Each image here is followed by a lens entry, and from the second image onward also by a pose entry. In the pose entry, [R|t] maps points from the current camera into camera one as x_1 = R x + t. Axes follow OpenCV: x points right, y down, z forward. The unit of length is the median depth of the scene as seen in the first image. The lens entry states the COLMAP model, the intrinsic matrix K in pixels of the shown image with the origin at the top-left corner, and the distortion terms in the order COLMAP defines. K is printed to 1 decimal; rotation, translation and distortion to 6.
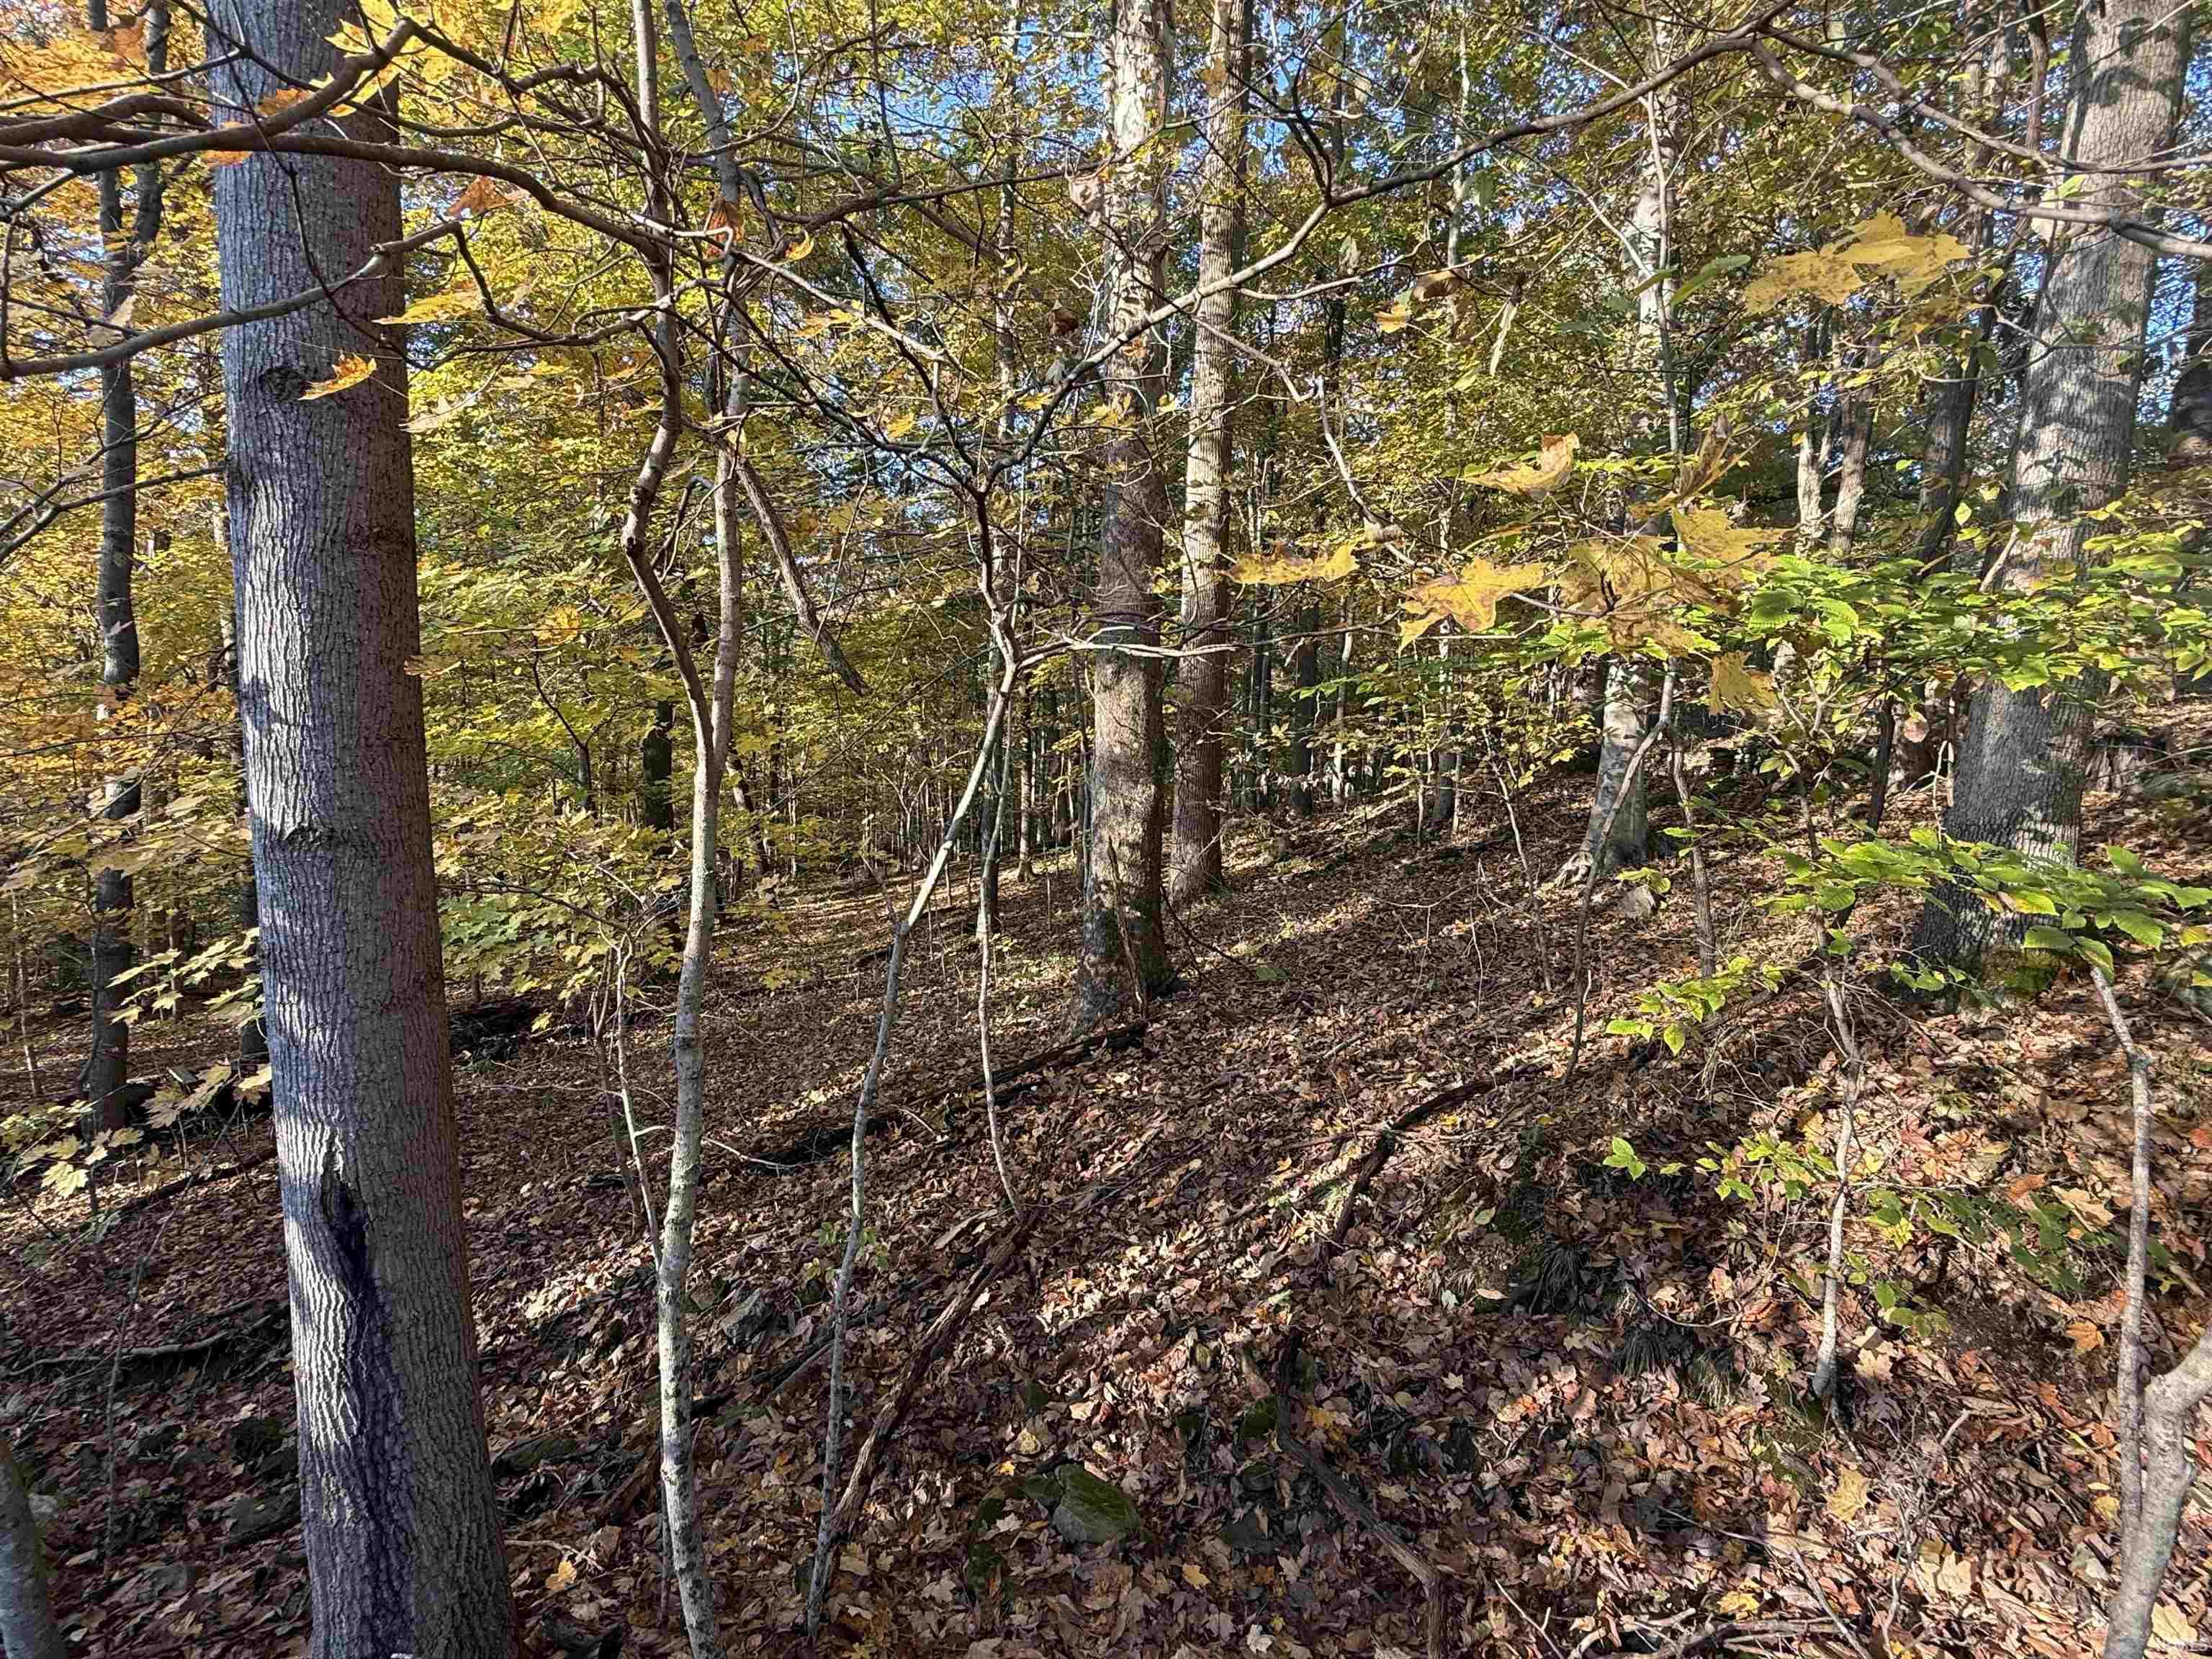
lens RADIAL K [[977.9, 0, 1106.0], [0, 977.9, 829.5], [0, 0, 1]] dist [-0.000477, -0.000232]
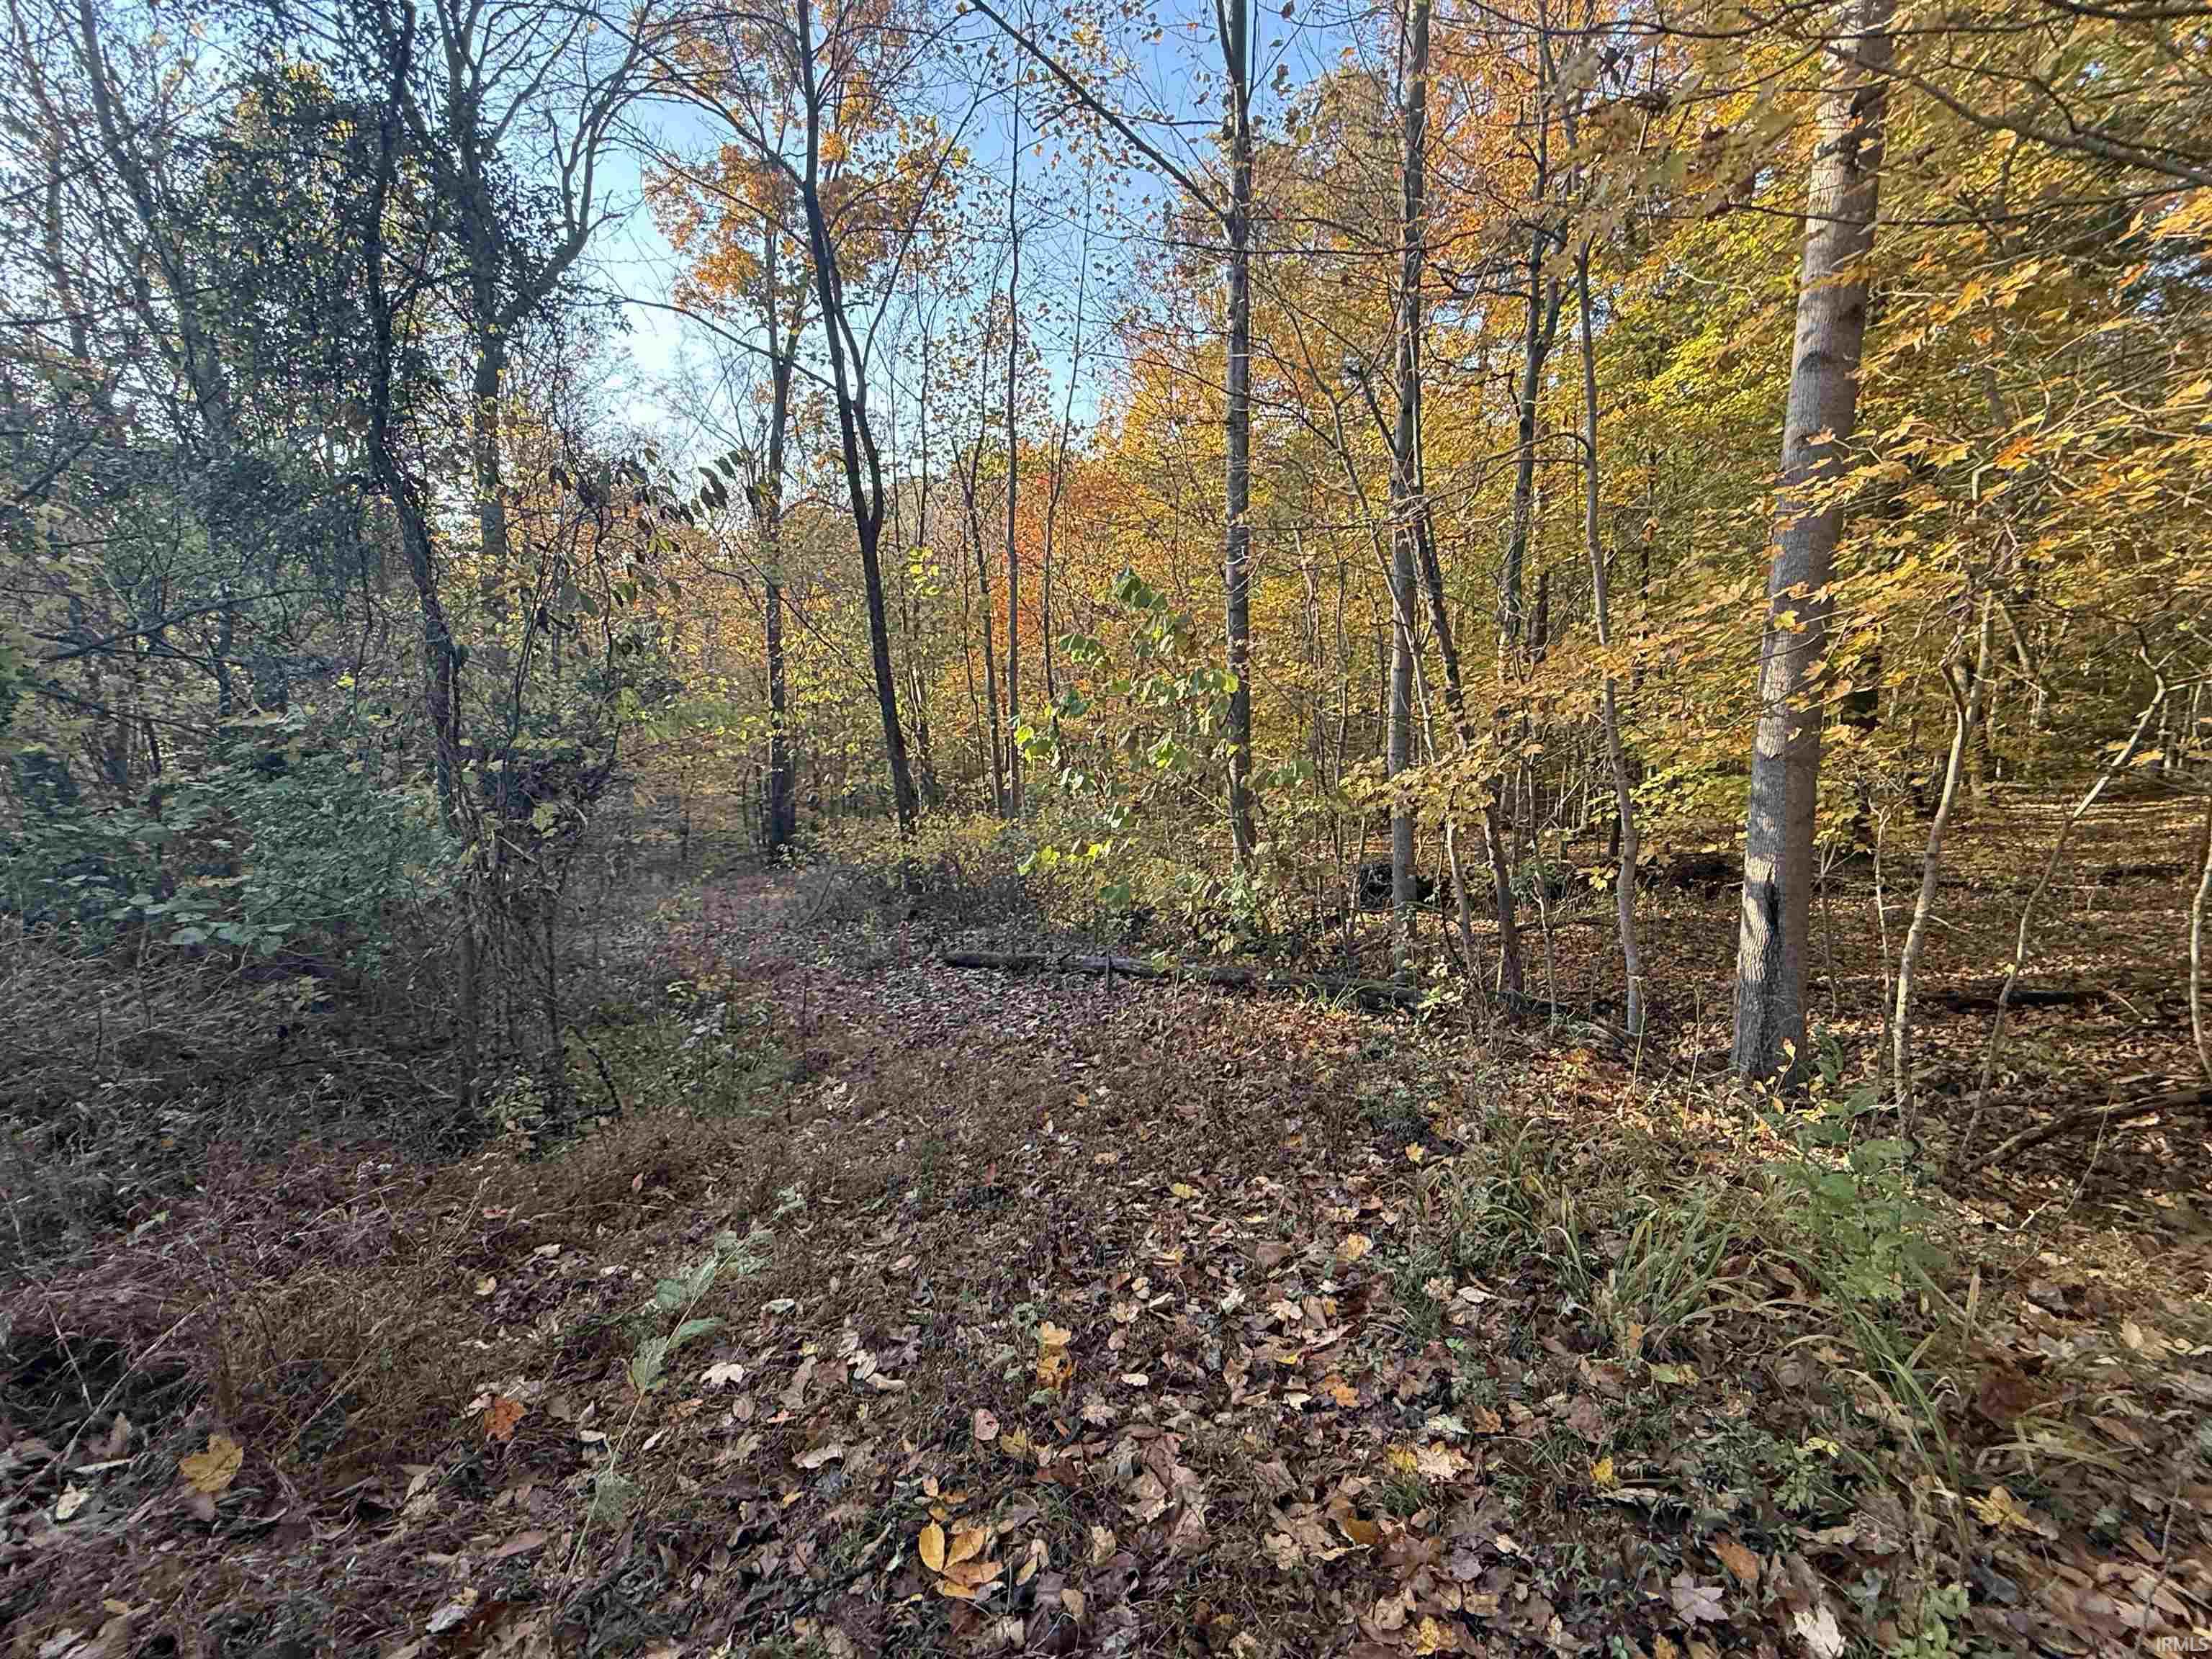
lens RADIAL K [[977.9, 0, 1106.0], [0, 977.9, 829.5], [0, 0, 1]] dist [-0.000477, -0.000232]
pose [[0.479309, 0.133250, -0.867472, 0.406734], [-0.022828, 0.989966, 0.139453, -0.075273], [0.877349, -0.047038, 0.477542, -1.176769]]
